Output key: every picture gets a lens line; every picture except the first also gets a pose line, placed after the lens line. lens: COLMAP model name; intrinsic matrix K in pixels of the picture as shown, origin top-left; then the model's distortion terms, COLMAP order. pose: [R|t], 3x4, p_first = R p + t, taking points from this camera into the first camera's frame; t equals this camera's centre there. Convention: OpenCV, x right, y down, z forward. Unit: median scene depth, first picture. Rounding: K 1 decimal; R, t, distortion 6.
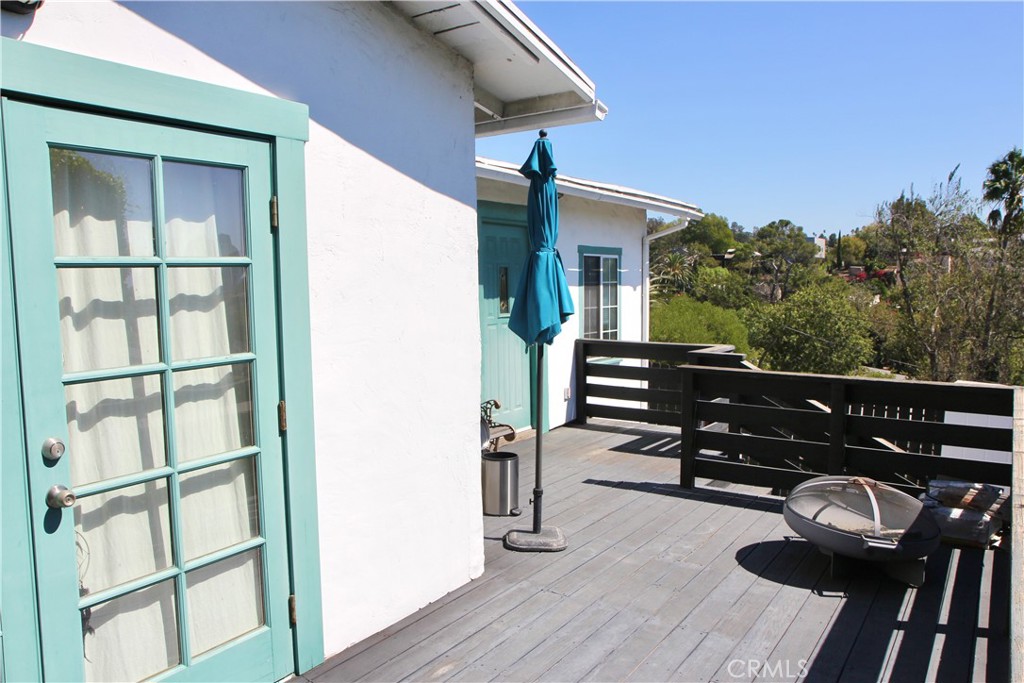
lens RADIAL K [[804.4, 0, 512.0], [0, 804.4, 341.5], [0, 0, 1]] dist [-0.101820, 0.121136]
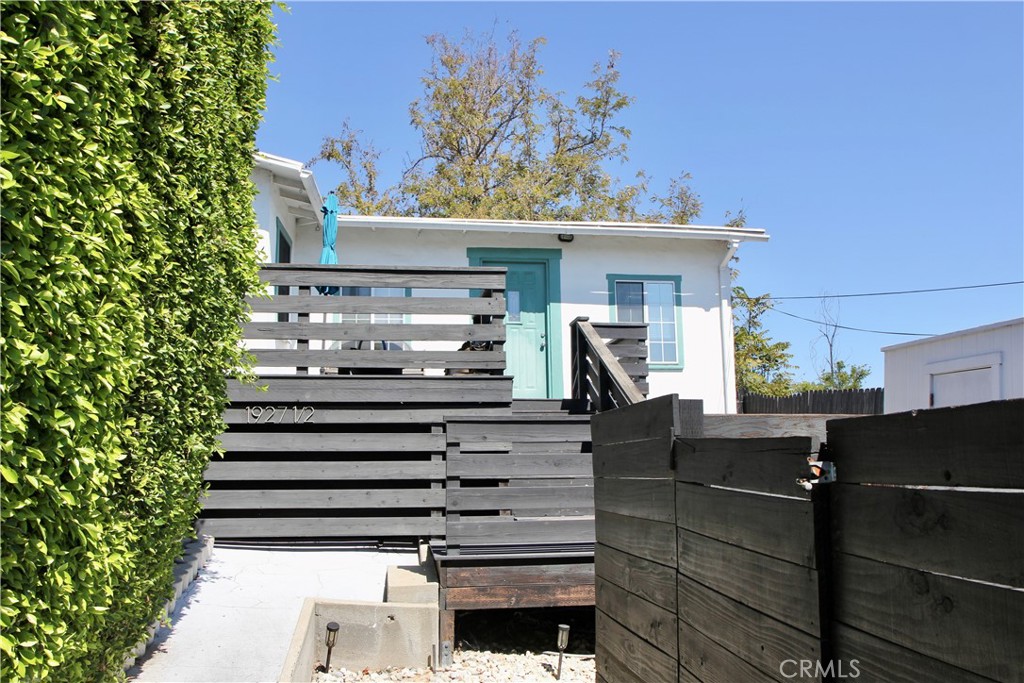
lens RADIAL K [[804.4, 0, 512.0], [0, 804.4, 341.5], [0, 0, 1]] dist [-0.101820, 0.121136]
pose [[0.632263, -0.121794, -0.765121, 0.966723], [-0.056942, 0.977590, -0.202671, 0.260395], [0.772658, 0.171709, 0.611159, 0.095841]]
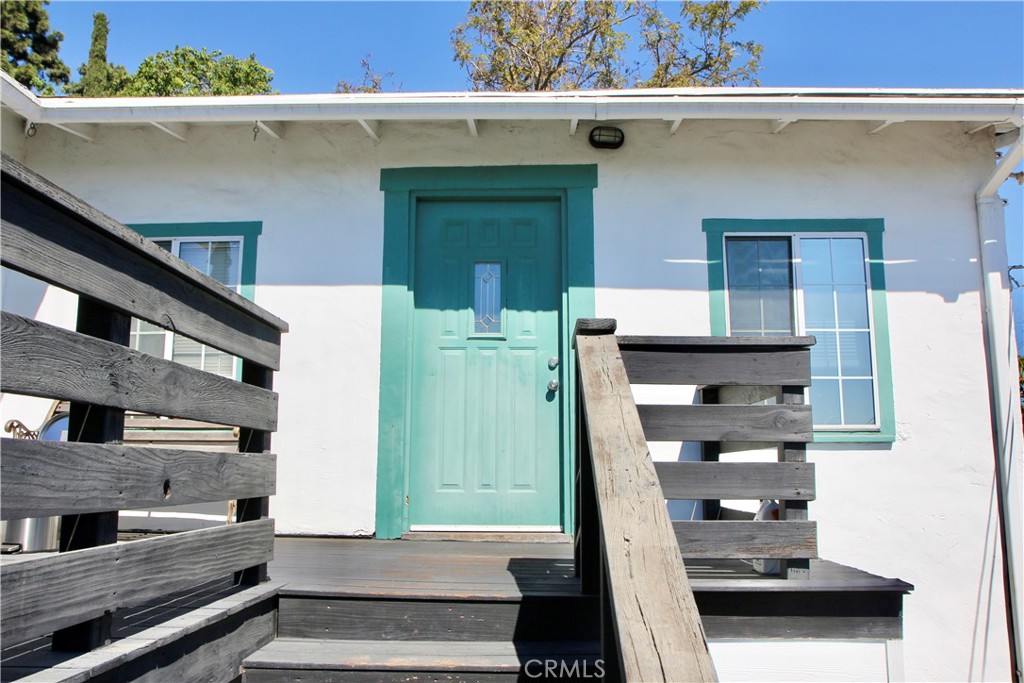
lens RADIAL K [[842.1, 0, 512.0], [0, 842.1, 341.5], [0, 0, 1]] dist [-0.102776, 0.122211]
pose [[0.507099, -0.133366, -0.851507, 0.498825], [-0.077174, 0.976961, -0.198975, 0.090606], [0.858426, 0.166614, 0.485124, 0.607762]]
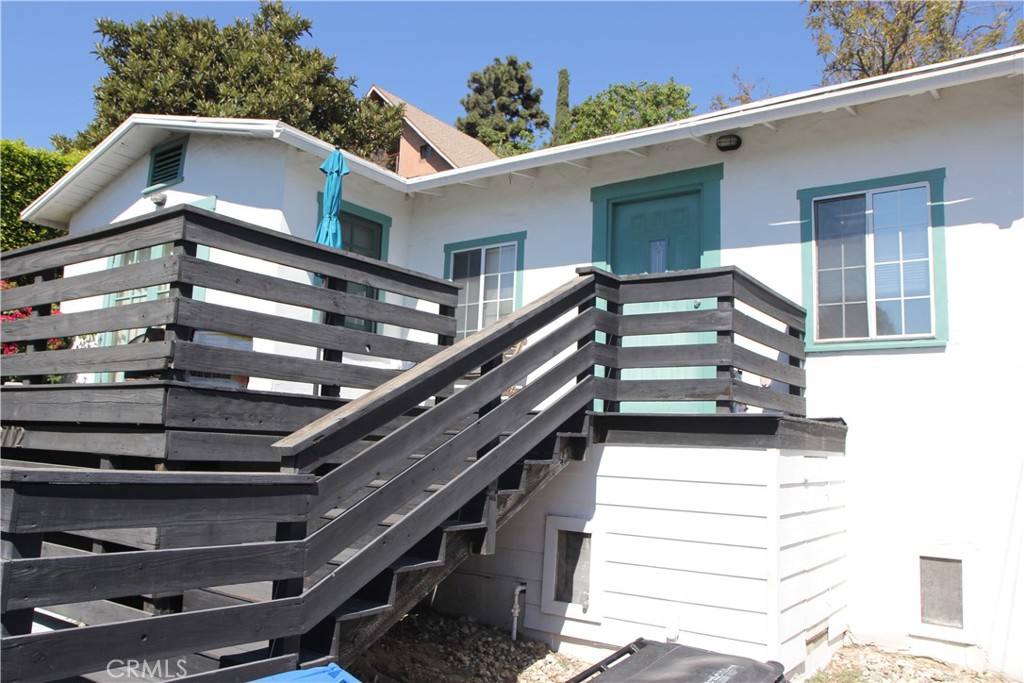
lens RADIAL K [[804.4, 0, 512.0], [0, 804.4, 341.5], [0, 0, 1]] dist [-0.101820, 0.121136]
pose [[-0.053727, -0.134777, -0.989418, 0.820324], [-0.119967, 0.984544, -0.127599, 0.150183], [0.991323, 0.111842, -0.069066, 0.790526]]
